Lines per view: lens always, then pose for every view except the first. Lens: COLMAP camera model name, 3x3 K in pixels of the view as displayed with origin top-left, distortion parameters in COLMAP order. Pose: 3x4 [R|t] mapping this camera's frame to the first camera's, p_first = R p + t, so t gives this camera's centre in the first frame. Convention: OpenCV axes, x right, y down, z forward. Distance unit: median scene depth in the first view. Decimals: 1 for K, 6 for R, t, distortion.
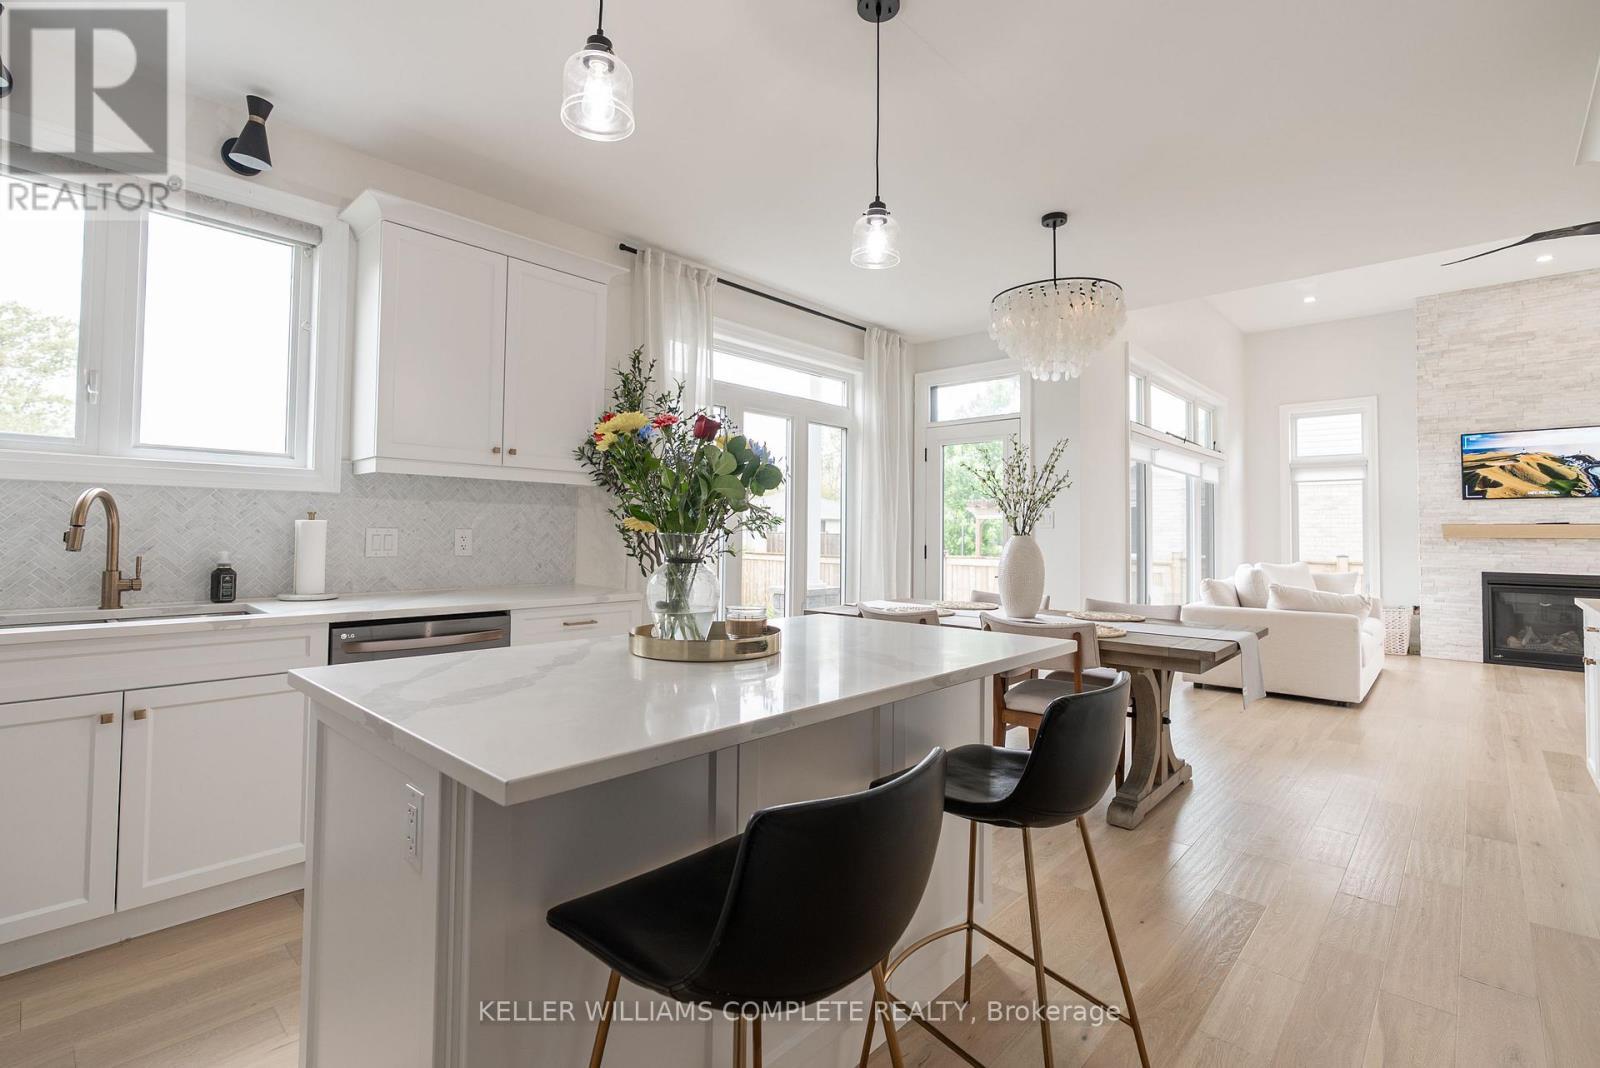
lens RADIAL K [[729.7, 0, 788.6], [0, 729.7, 506.4], [0, 0, 1]] dist [-0.005062, 0.000967]
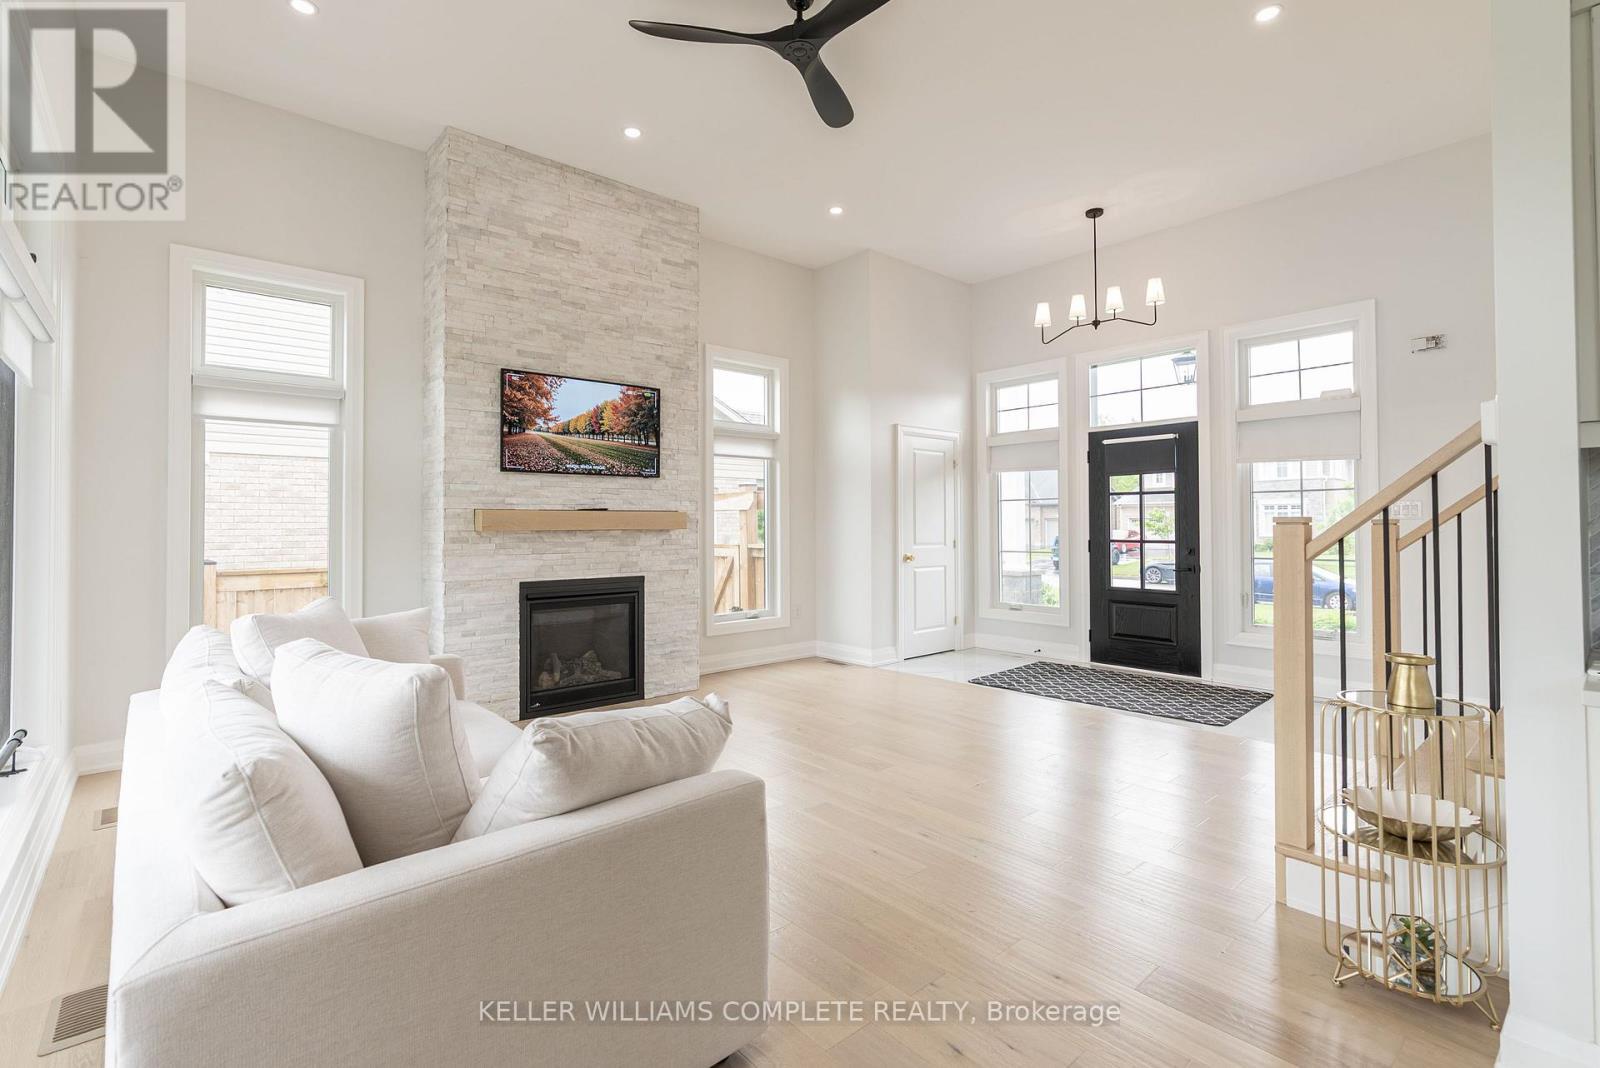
lens RADIAL K [[729.7, 0, 788.3], [0, 729.7, 509.2], [0, 0, 1]] dist [-0.005062, 0.000967]
pose [[0.095653, 0.009147, 0.995373, 0.315356], [-0.031581, 0.999482, -0.006150, 0.020328], [-0.994914, -0.030847, 0.095893, 0.684915]]
